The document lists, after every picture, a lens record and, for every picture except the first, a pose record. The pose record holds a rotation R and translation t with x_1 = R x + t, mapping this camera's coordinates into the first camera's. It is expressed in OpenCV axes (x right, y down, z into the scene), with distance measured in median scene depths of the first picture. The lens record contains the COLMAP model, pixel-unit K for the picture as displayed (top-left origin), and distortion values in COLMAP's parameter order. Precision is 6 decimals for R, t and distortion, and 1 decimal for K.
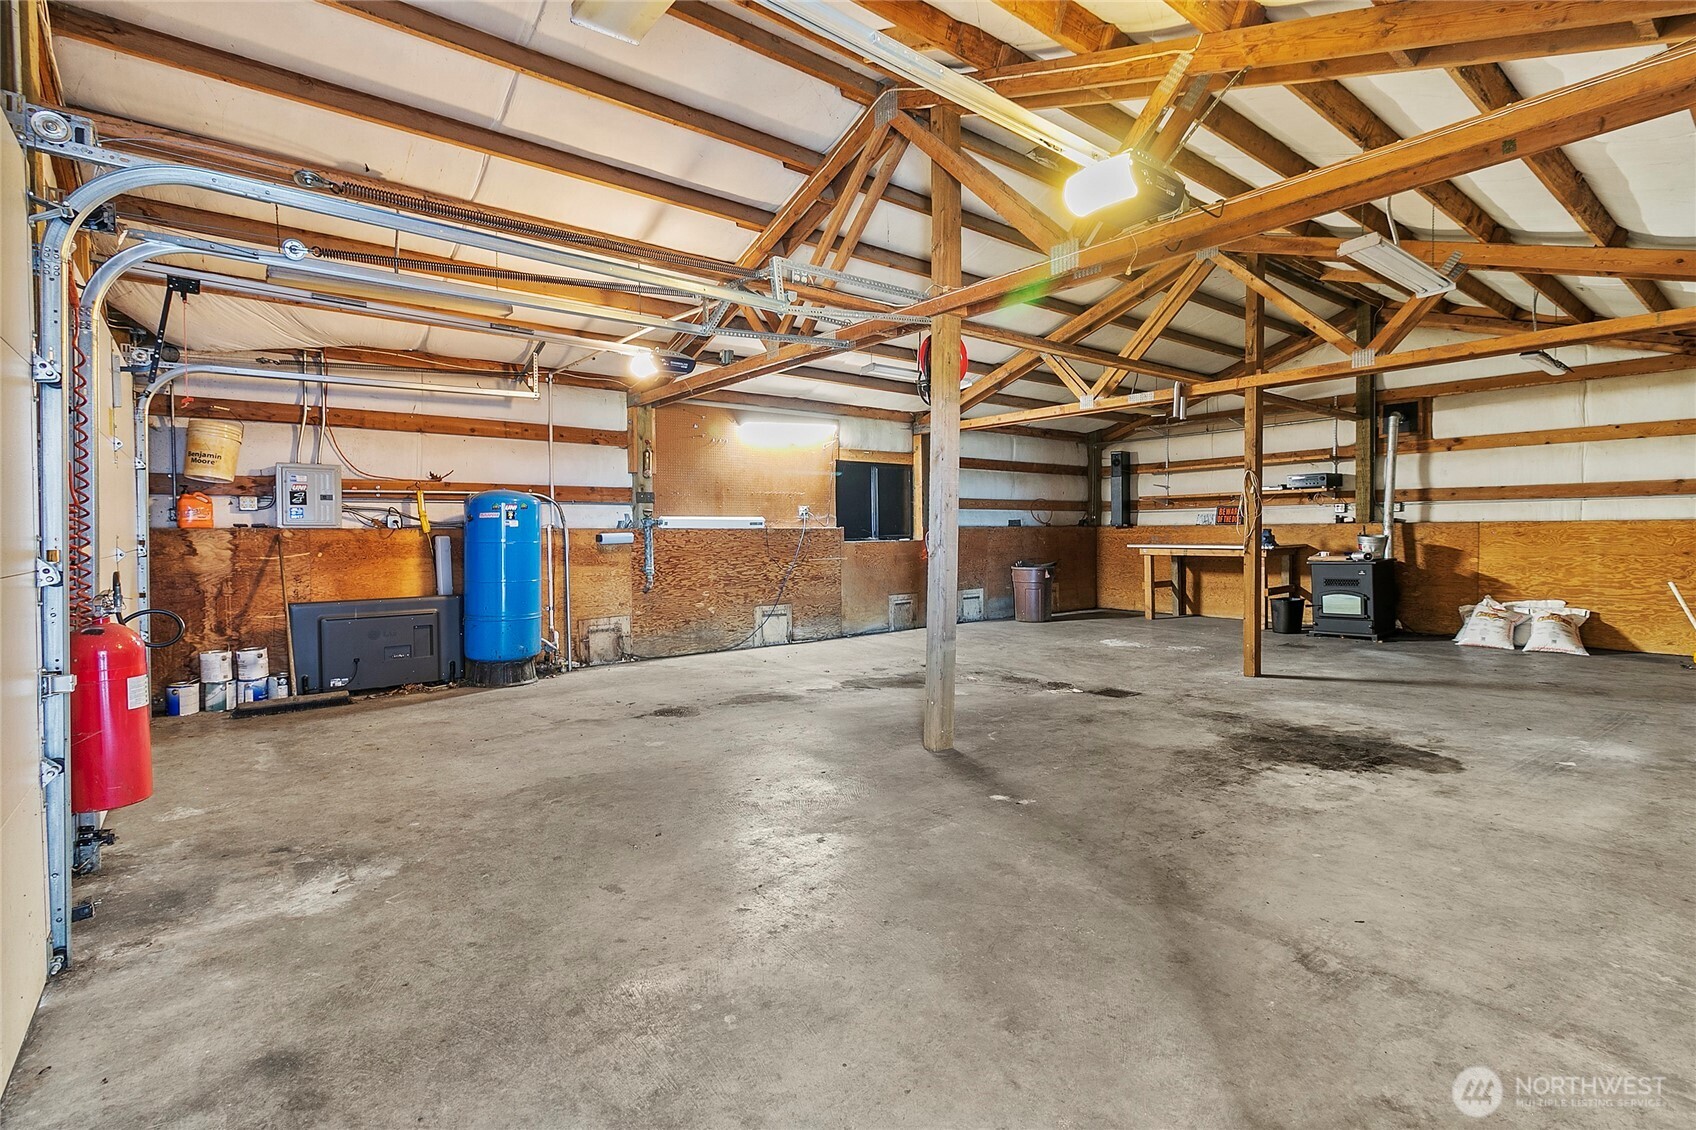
lens RADIAL K [[788.3, 0, 844.2], [0, 788.3, 558.4], [0, 0, 1]] dist [0.004308, -0.001407]
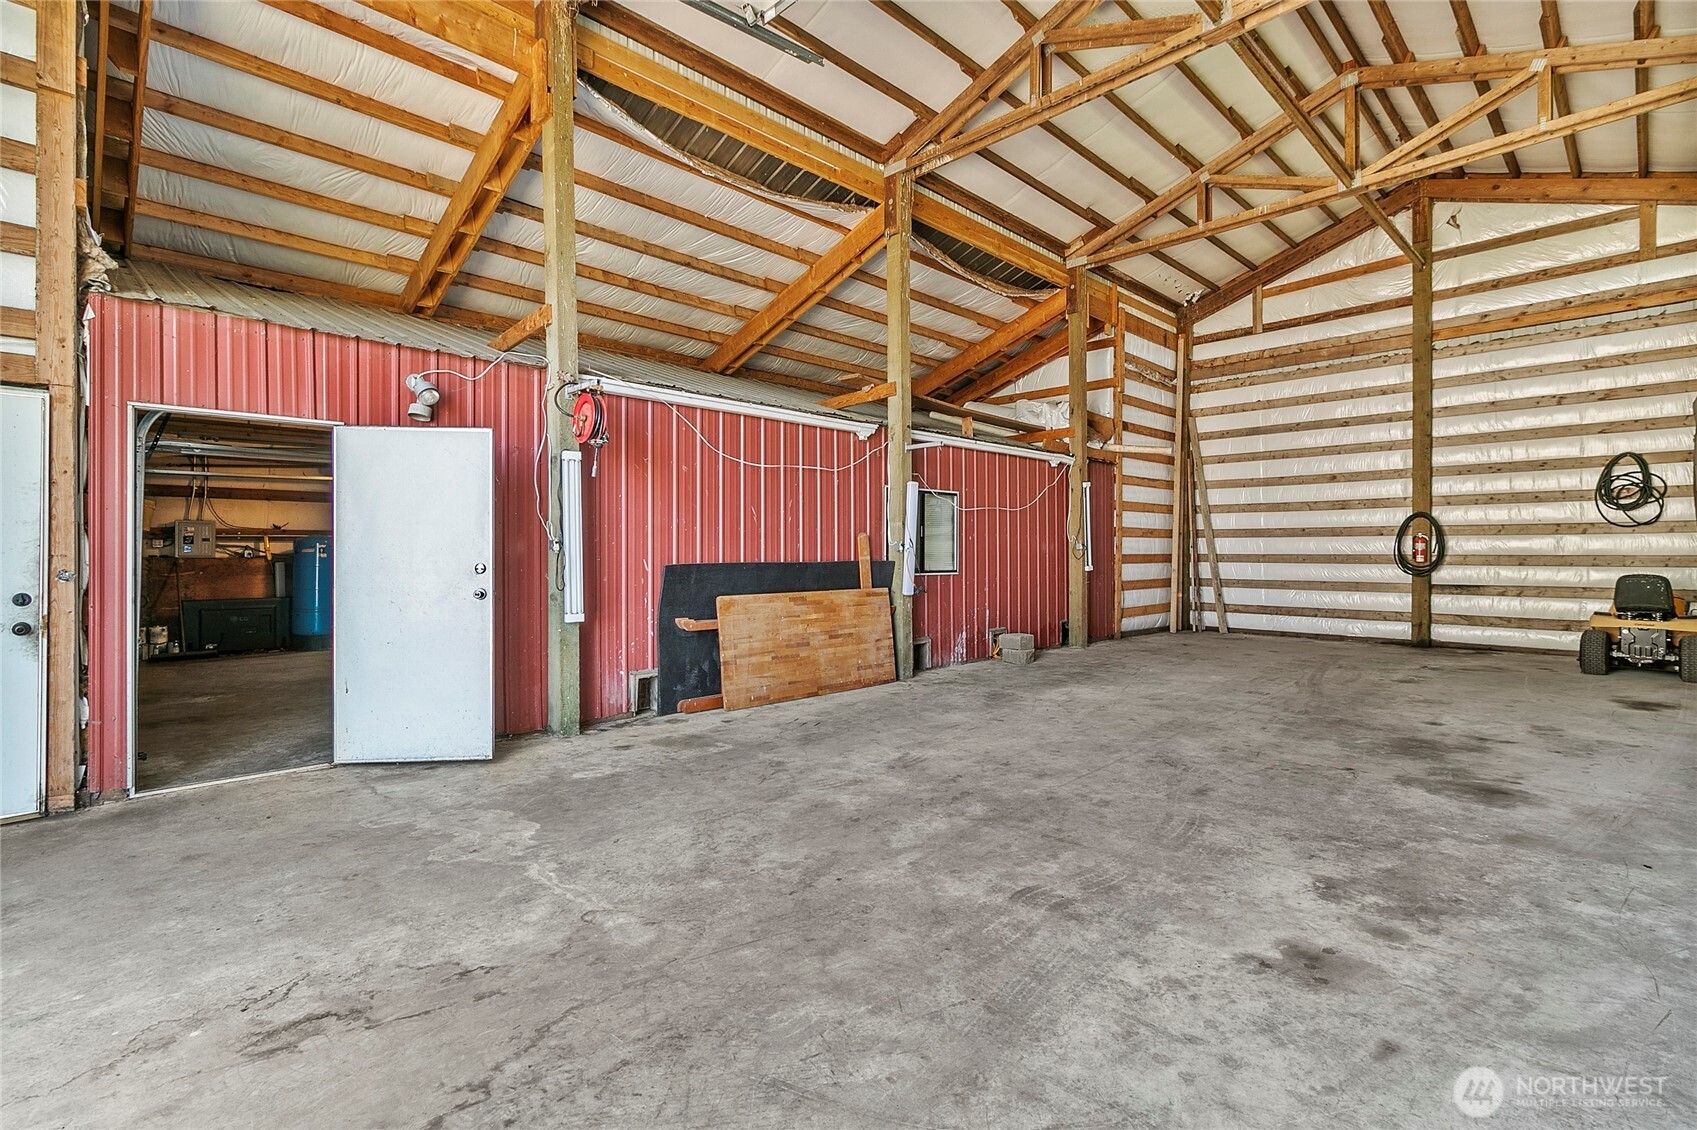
lens RADIAL K [[788.7, 0, 850.6], [0, 788.7, 559.9], [0, 0, 1]] dist [0.004308, -0.001407]
pose [[0.996023, 0.001467, 0.089085, 0.591853], [0.000803, 0.999676, -0.025435, 0.011936], [-0.089094, 0.025405, 0.995699, -0.842233]]
